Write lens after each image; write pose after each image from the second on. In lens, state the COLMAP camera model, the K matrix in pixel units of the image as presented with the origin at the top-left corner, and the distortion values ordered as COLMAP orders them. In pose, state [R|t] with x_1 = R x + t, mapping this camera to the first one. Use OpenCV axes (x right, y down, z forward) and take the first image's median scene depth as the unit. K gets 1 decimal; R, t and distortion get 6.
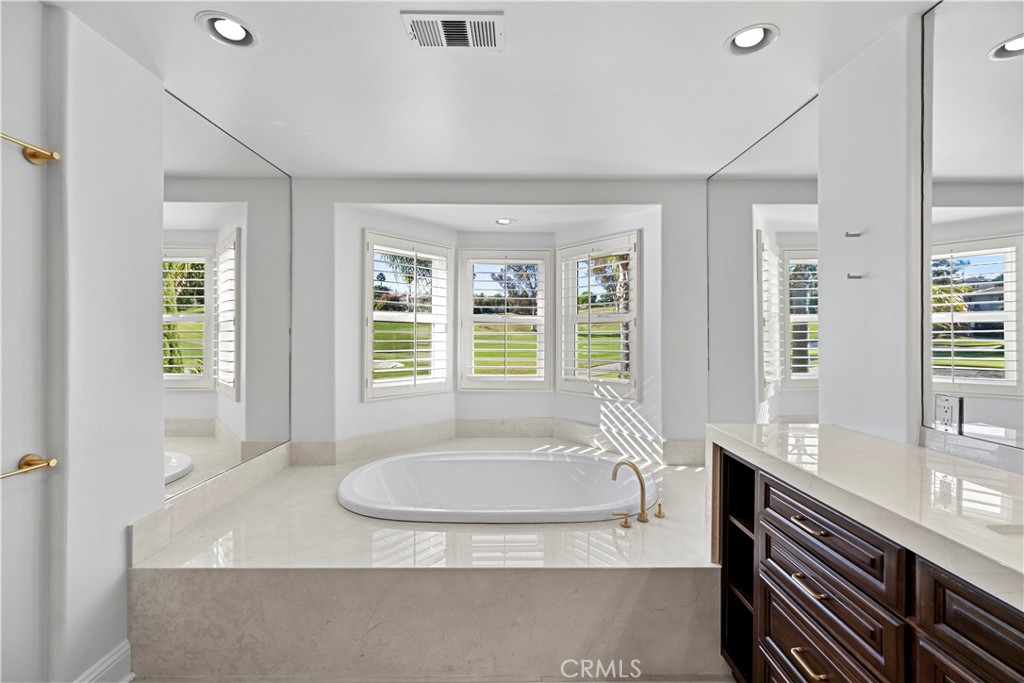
lens RADIAL K [[436.3, 0, 513.9], [0, 436.3, 333.5], [0, 0, 1]] dist [0.002853, -0.001823]
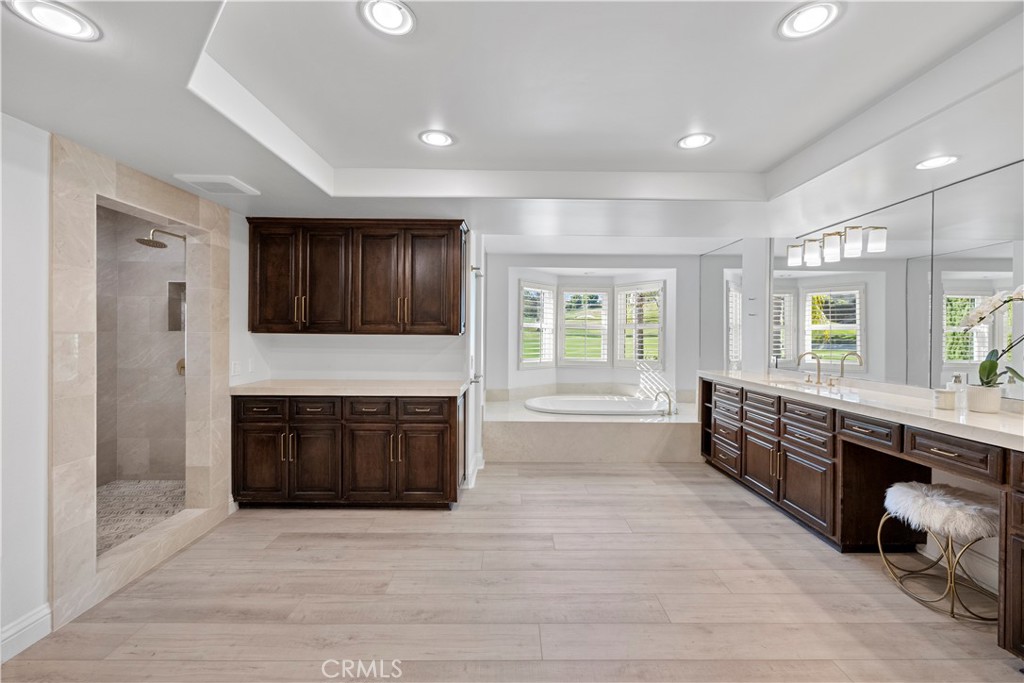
lens RADIAL K [[436.3, 0, 510.6], [0, 436.3, 341.3], [0, 0, 1]] dist [0.002853, -0.001823]
pose [[0.999979, 0.006498, -0.000161, -0.380317], [-0.006494, 0.999746, 0.021573, -0.009712], [0.000301, -0.021571, 0.999767, -0.907567]]
